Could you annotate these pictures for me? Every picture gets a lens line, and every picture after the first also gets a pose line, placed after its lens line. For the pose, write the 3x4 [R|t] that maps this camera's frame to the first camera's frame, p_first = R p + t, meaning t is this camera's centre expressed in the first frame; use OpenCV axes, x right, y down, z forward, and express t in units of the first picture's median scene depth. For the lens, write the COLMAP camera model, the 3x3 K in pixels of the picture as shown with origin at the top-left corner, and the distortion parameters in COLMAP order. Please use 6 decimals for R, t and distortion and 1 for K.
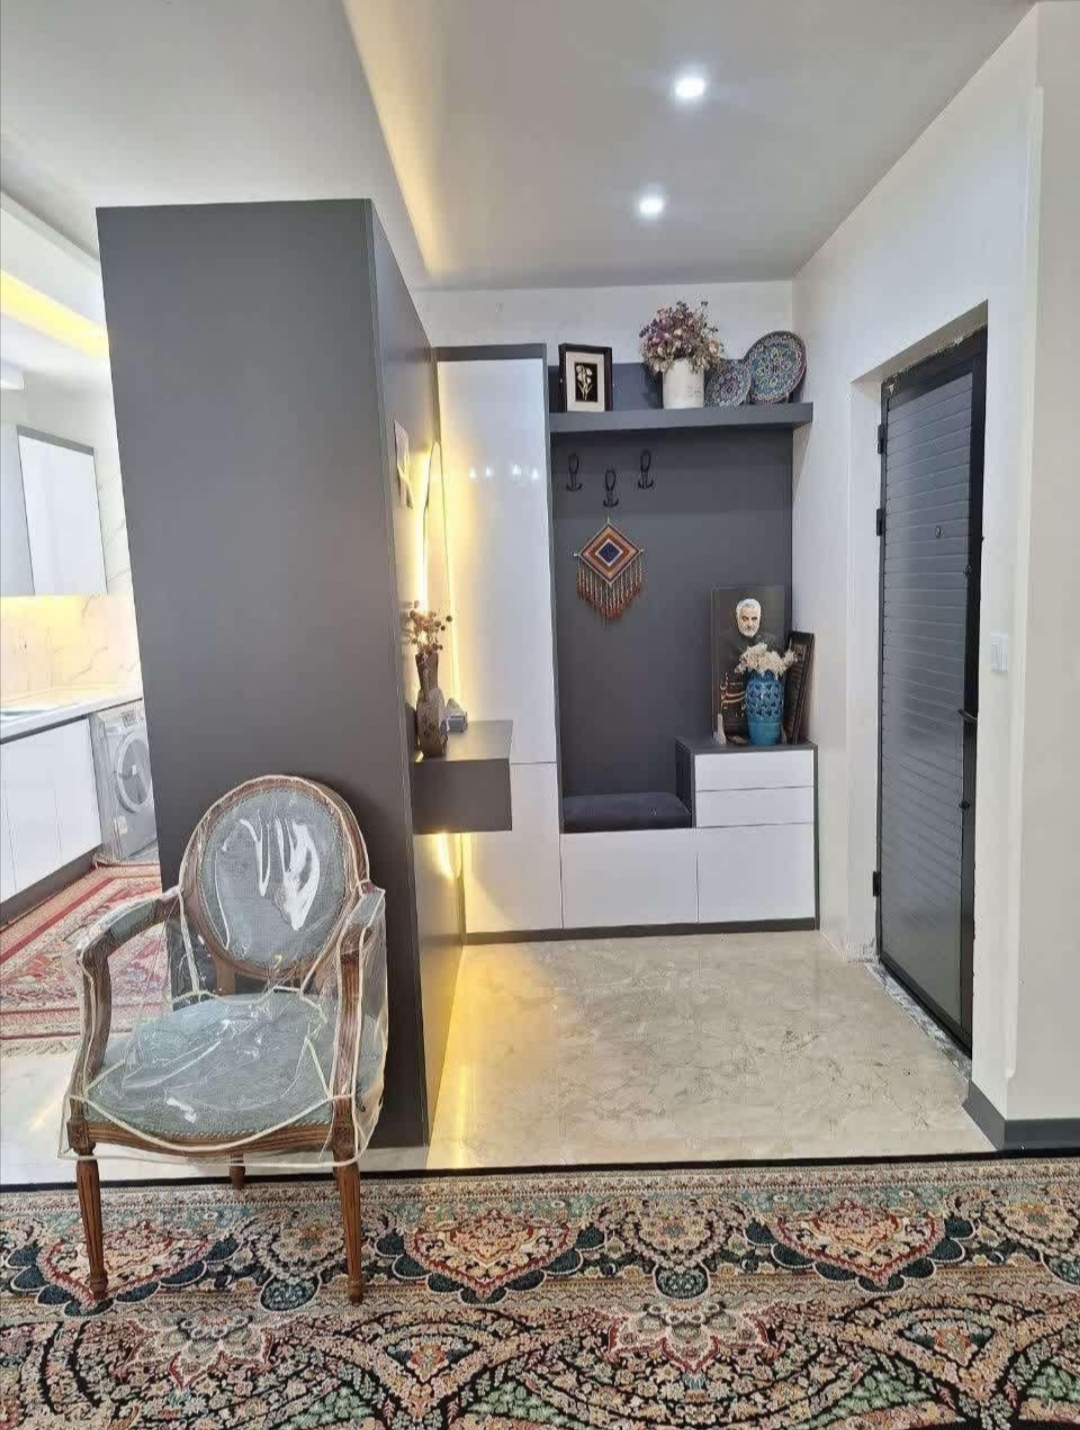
lens RADIAL K [[974.5, 0, 539.2], [0, 974.5, 716.7], [0, 0, 1]] dist [0.001750, 0.000984]
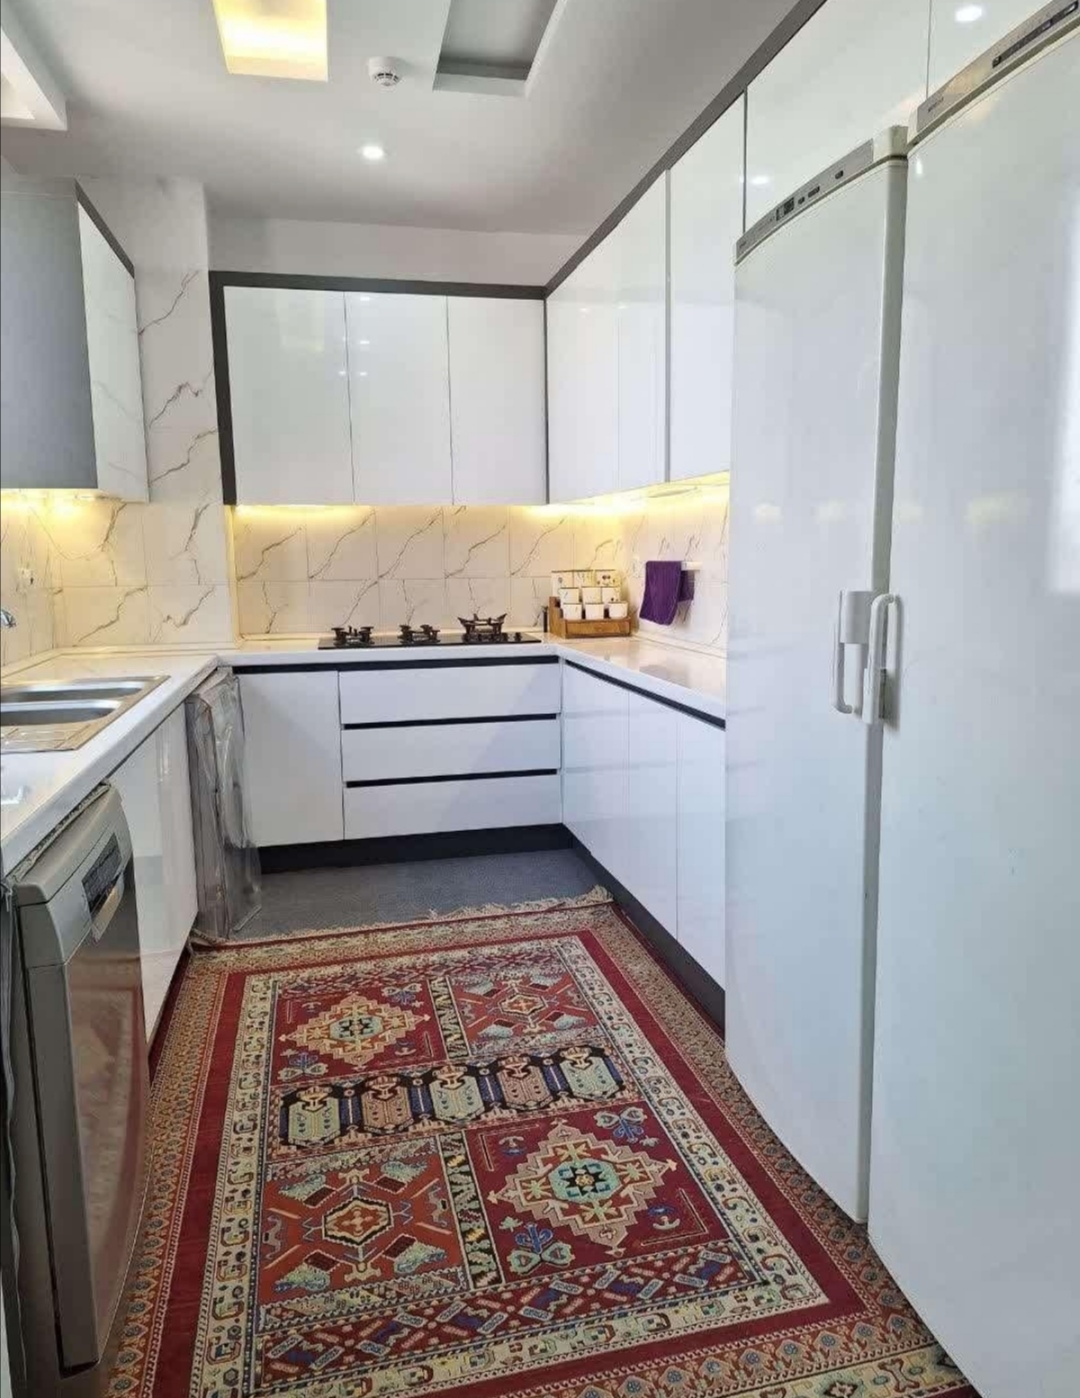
lens RADIAL K [[951.0, 0, 541.9], [0, 951.0, 695.8], [0, 0, 1]] dist [0.000054, -0.000519]
pose [[0.975111, -0.006100, 0.221632, -0.415186], [0.004925, 0.999971, 0.005852, -0.004224], [-0.221661, -0.004614, 0.975113, 0.437164]]
